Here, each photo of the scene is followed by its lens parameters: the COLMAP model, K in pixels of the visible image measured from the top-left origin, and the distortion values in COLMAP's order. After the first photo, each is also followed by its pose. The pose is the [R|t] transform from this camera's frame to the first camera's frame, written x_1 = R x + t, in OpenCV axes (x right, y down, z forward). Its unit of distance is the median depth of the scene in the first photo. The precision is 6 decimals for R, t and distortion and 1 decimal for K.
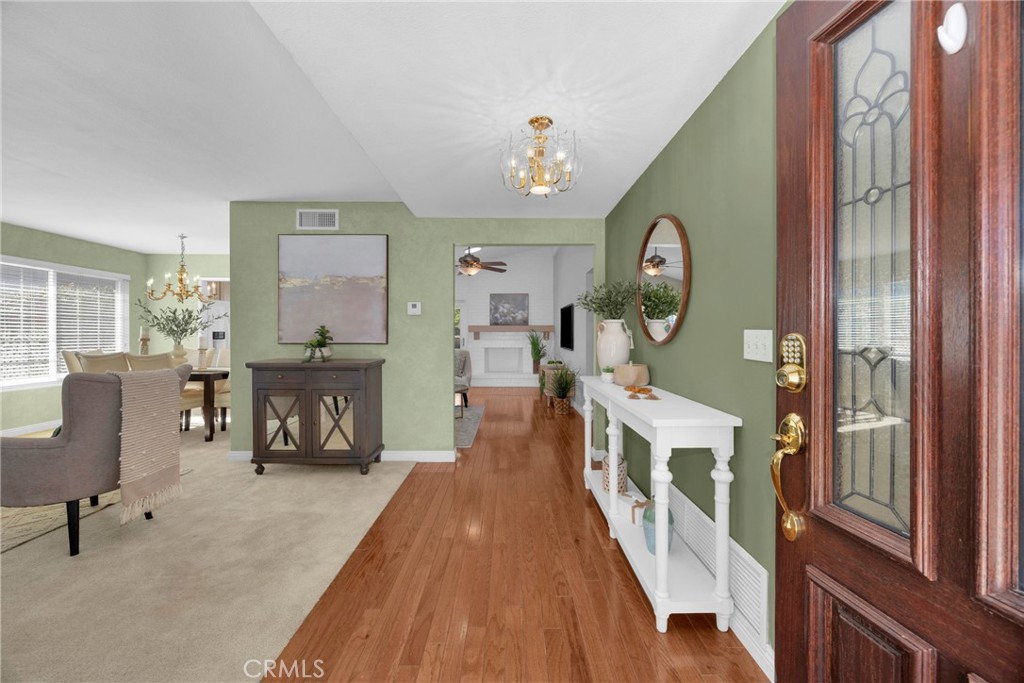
lens RADIAL K [[394.0, 0, 514.9], [0, 394.0, 334.1], [0, 0, 1]] dist [0.004322, 0.000272]
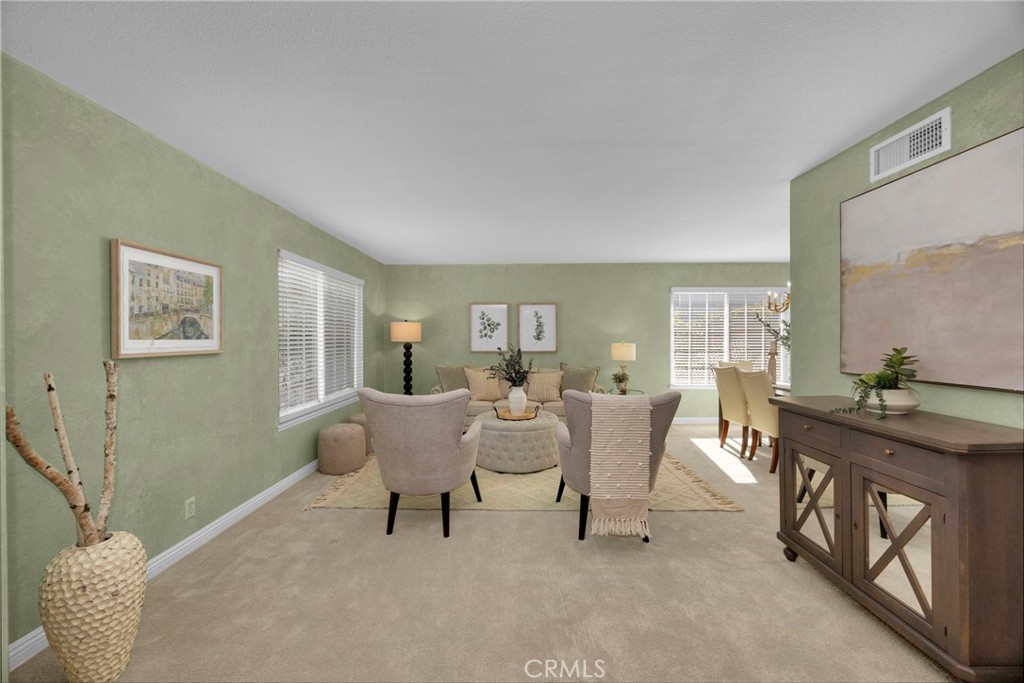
lens RADIAL K [[394.0, 0, 509.9], [0, 394.0, 337.9], [0, 0, 1]] dist [0.004322, 0.000272]
pose [[-0.039809, 0.001747, -0.999206, 0.066072], [0.008240, 0.999965, 0.001420, -0.040137], [0.999173, -0.008177, -0.039822, 0.507119]]
